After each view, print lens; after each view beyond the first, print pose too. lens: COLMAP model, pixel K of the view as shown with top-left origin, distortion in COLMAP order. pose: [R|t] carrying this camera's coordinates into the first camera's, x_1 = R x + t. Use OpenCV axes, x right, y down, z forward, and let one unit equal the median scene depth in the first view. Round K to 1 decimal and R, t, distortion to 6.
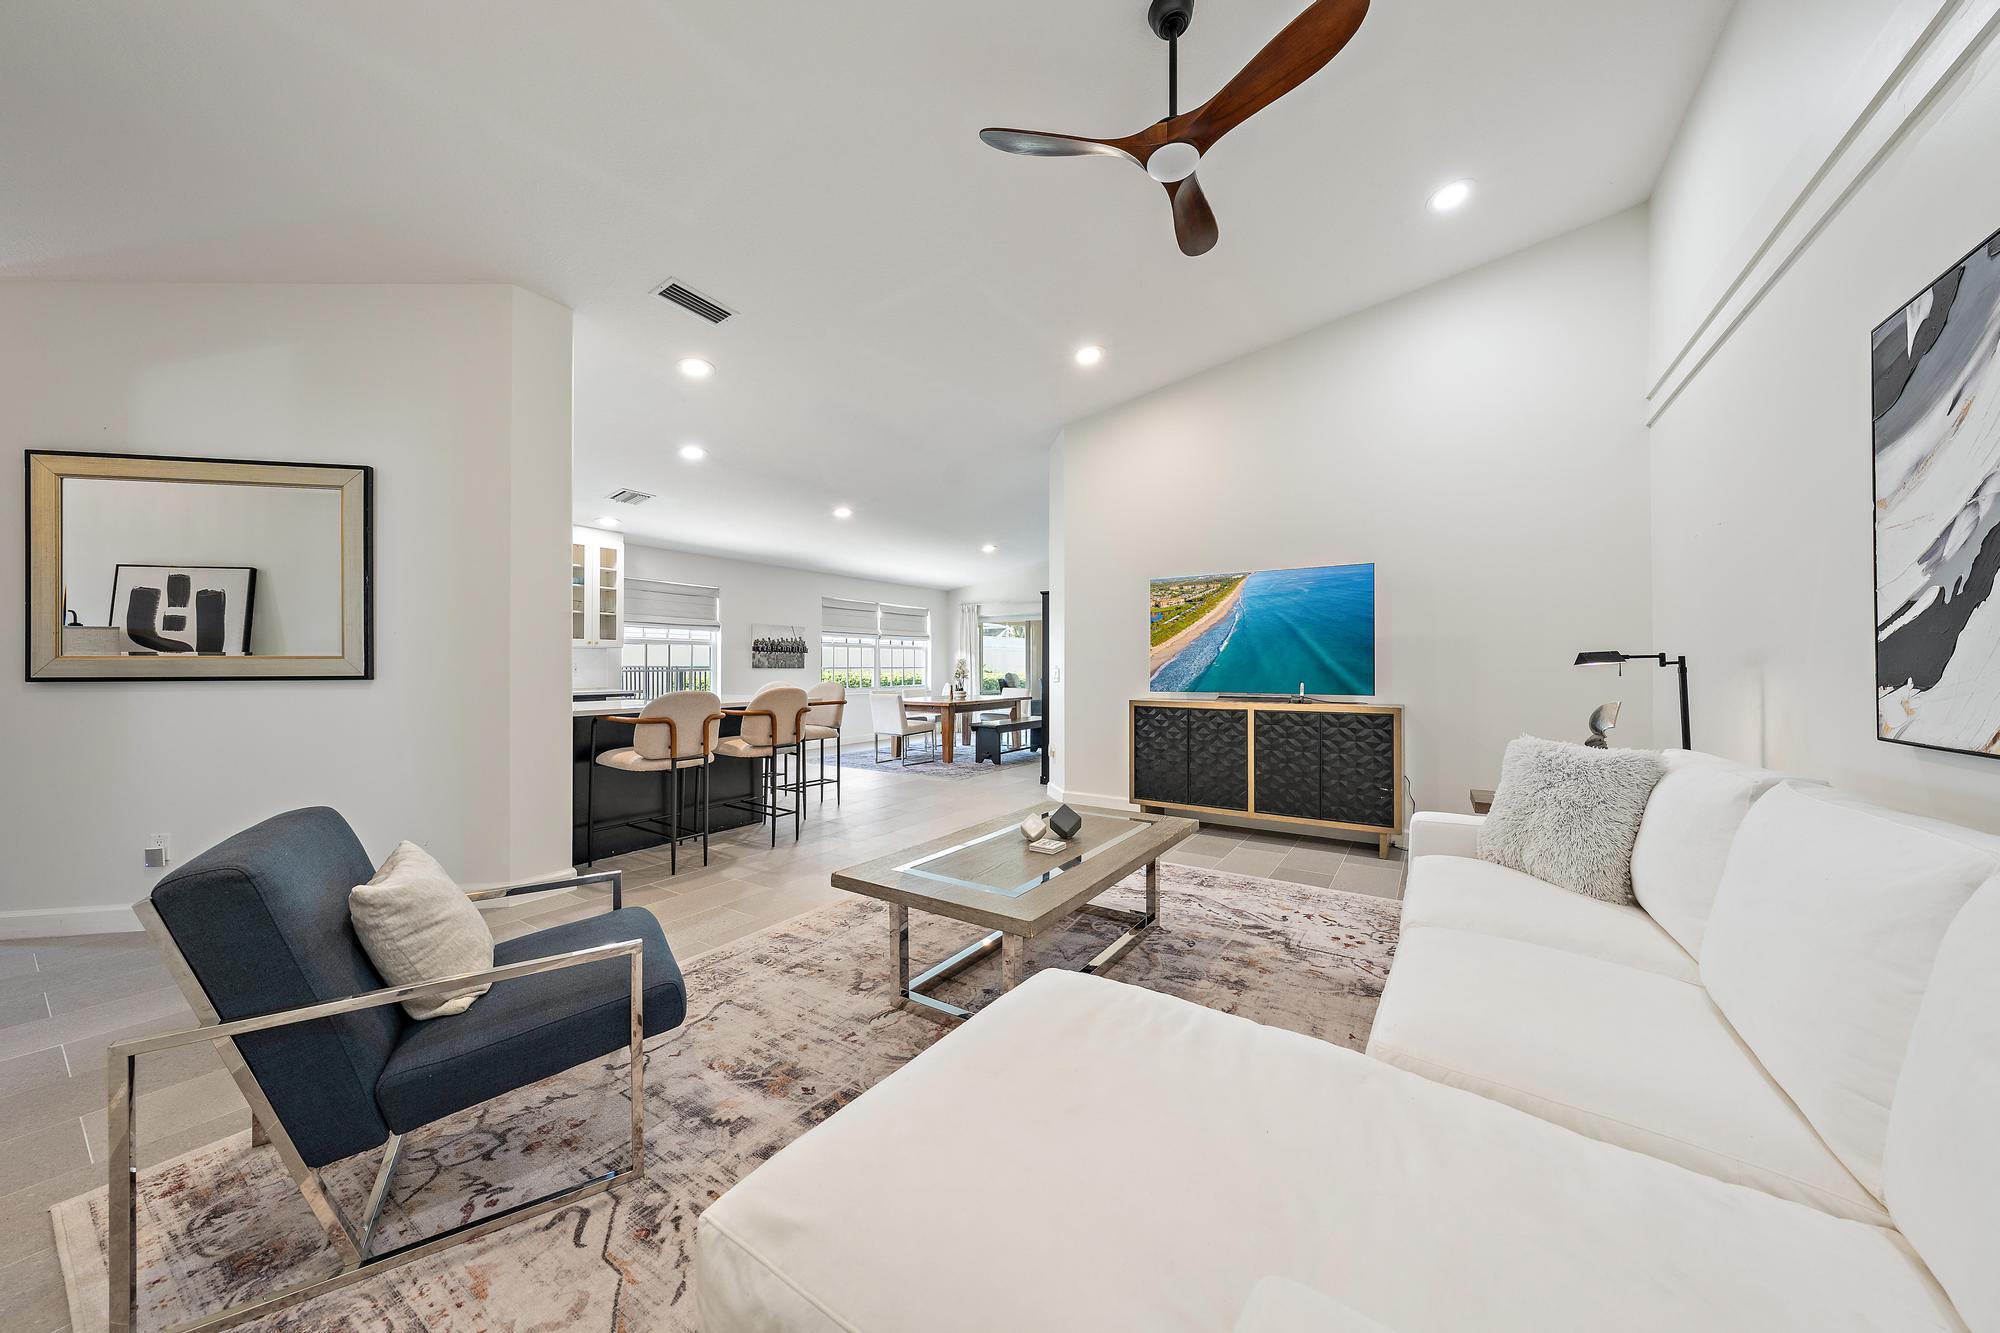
lens RADIAL K [[671.4, 0, 1006.8], [0, 671.4, 664.1], [0, 0, 1]] dist [-0.000032, -0.000004]
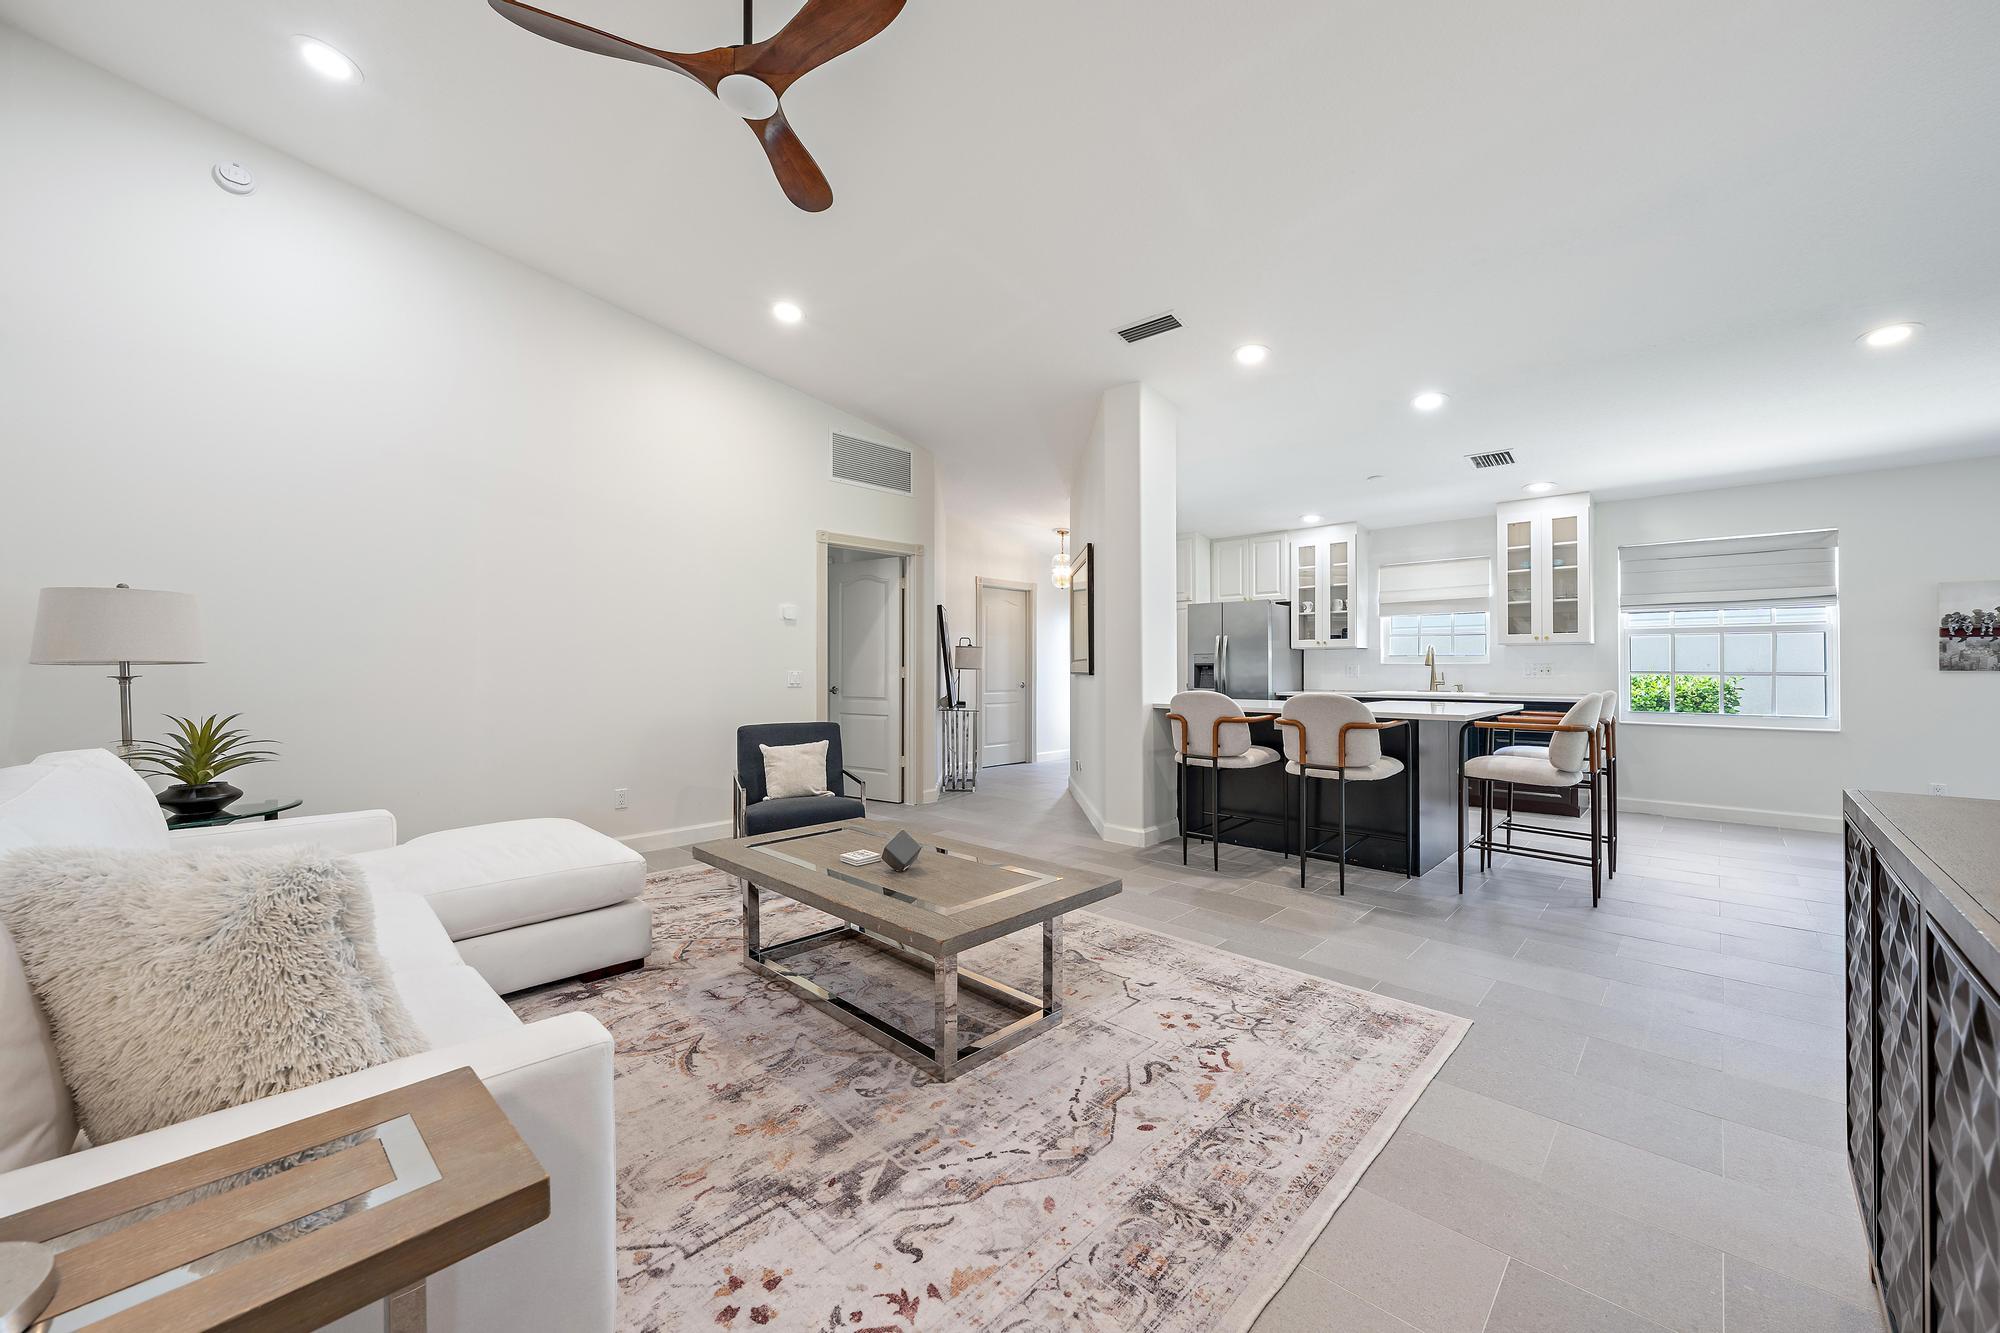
lens RADIAL K [[751.5, 0, 1000.0], [0, 751.5, 666.5], [0, 0, 1]] dist [-0.013707, -0.000016]
pose [[-0.186014, -0.001767, -0.982545, 0.712868], [0.003166, 0.999992, -0.002398, 0.005132], [0.982542, -0.003557, -0.186007, 0.937495]]
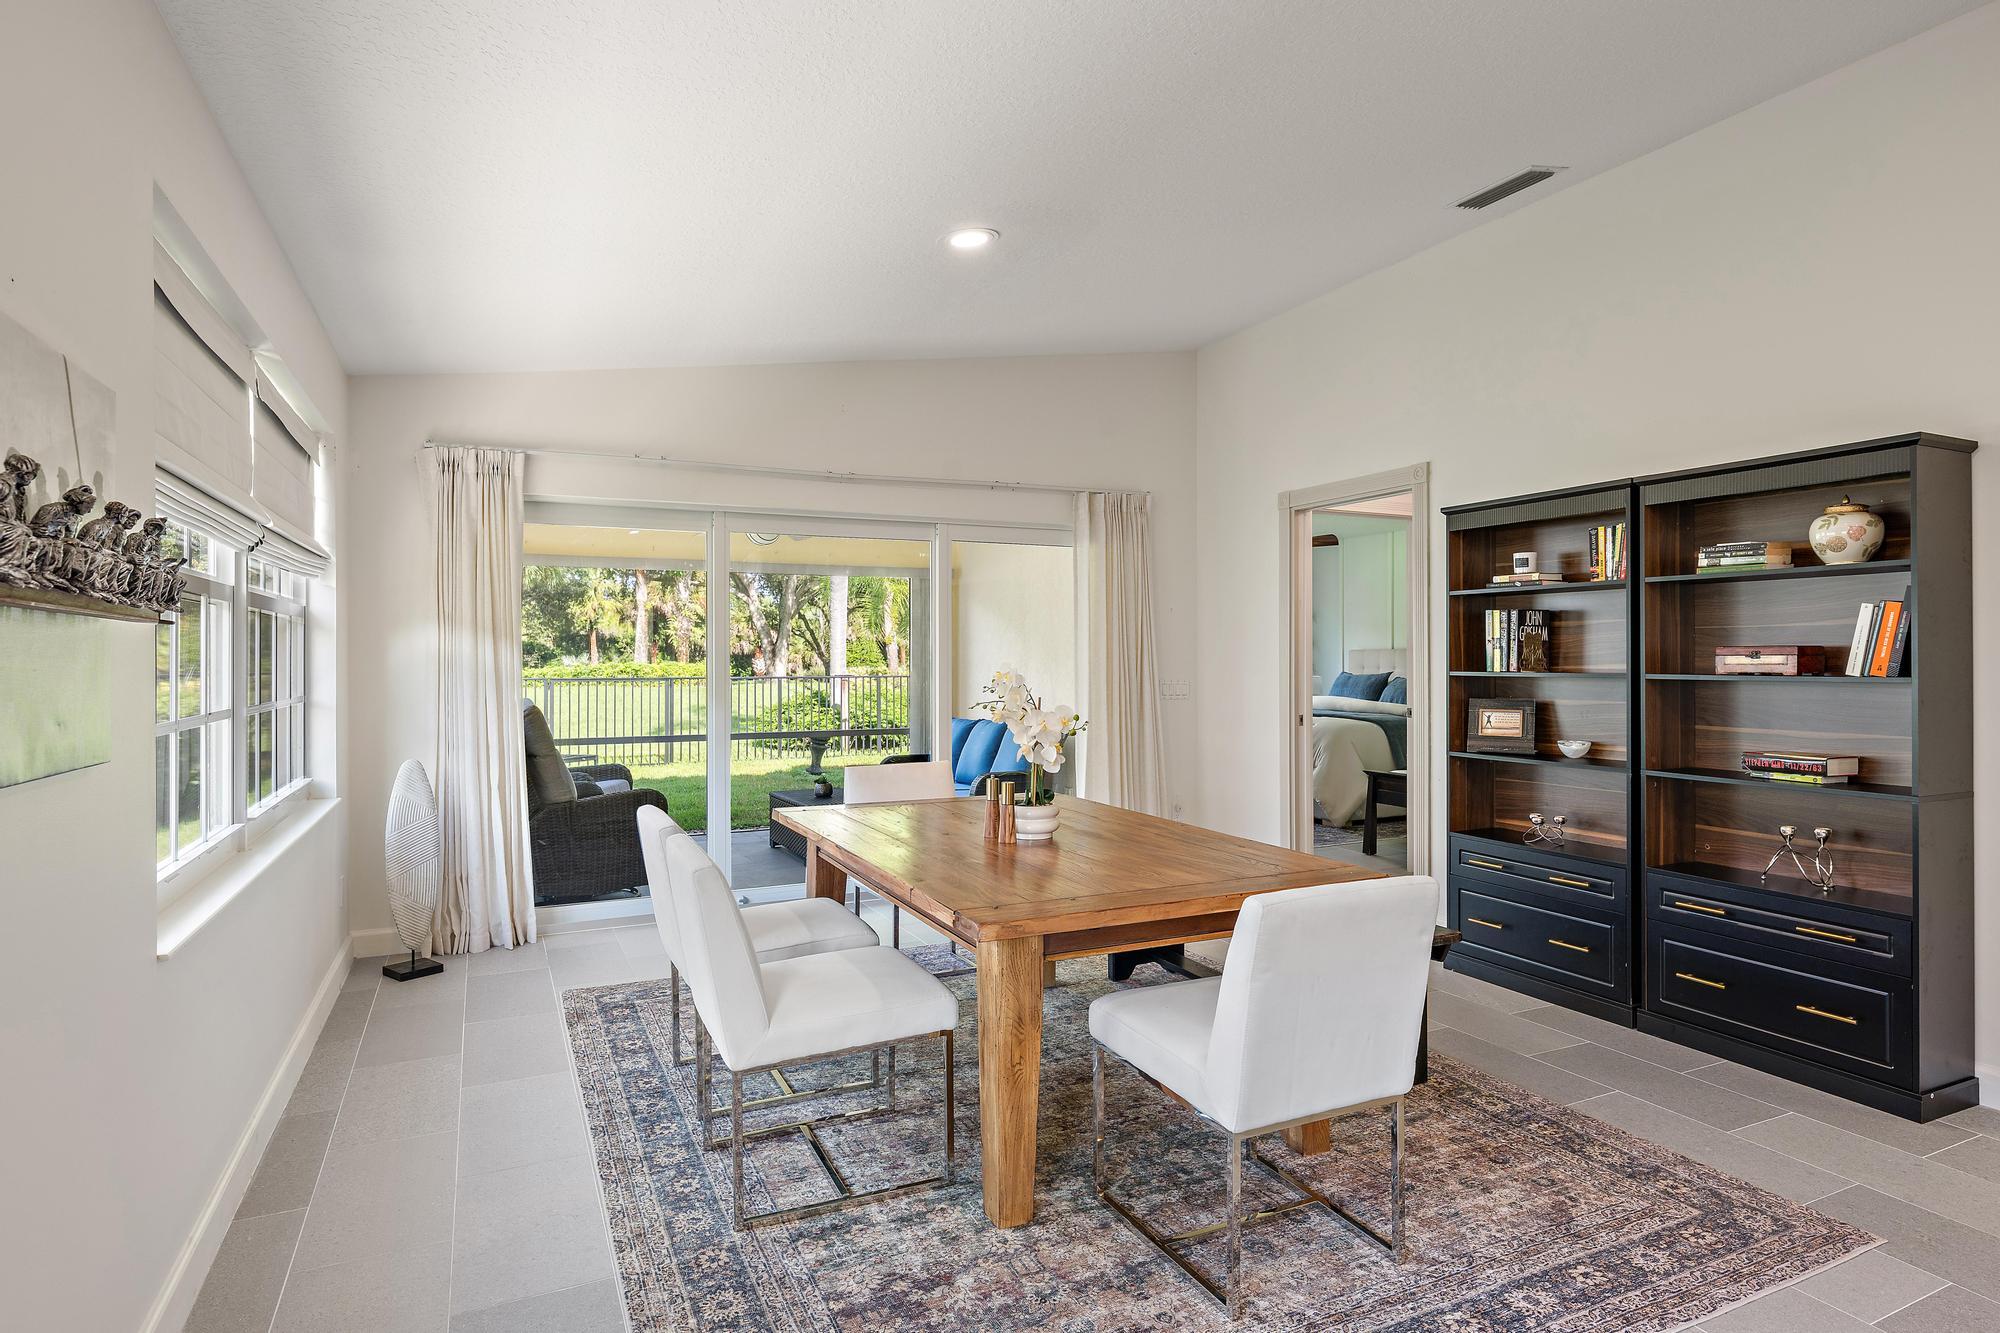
lens RADIAL K [[1072.4, 0, 1000.0], [0, 1072.4, 666.5], [0, 0, 1]] dist [-0.001042, -0.000340]
pose [[0.520404, -0.010044, 0.853861, -0.505984], [-0.001013, 0.999923, 0.012379, -0.018017], [-0.853920, -0.007307, 0.520353, 1.045191]]
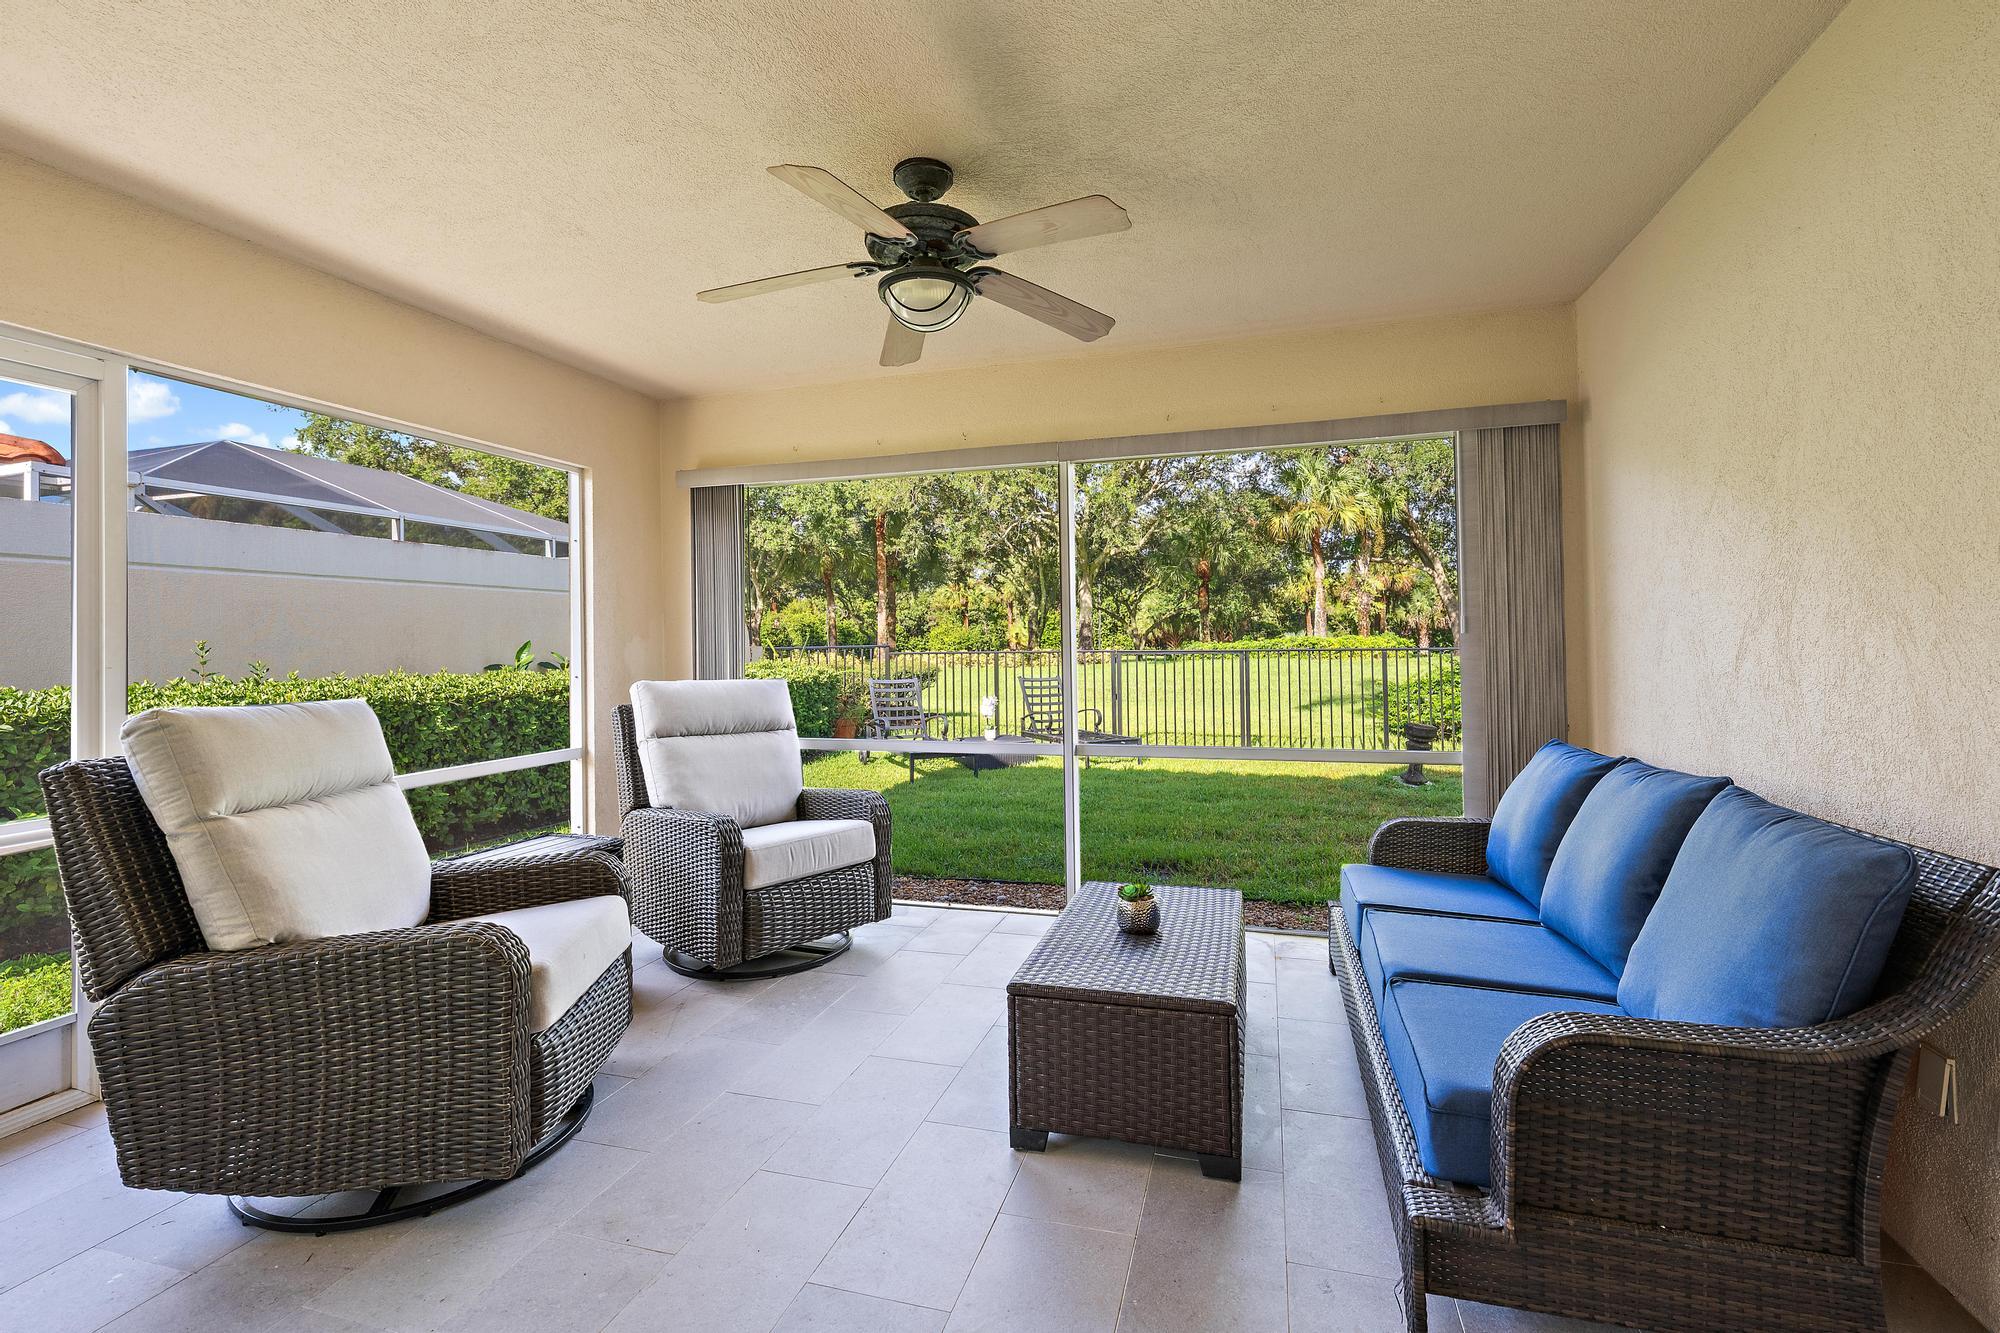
lens RADIAL K [[855.1, 0, 1012.2], [0, 855.1, 628.0], [0, 0, 1]] dist [0.000406, 0.000031]
pose [[0.957701, -0.010869, 0.287559, 0.182401], [0.013967, 0.999864, -0.008721, 0.001715], [-0.287425, 0.012368, 0.957723, 1.429679]]
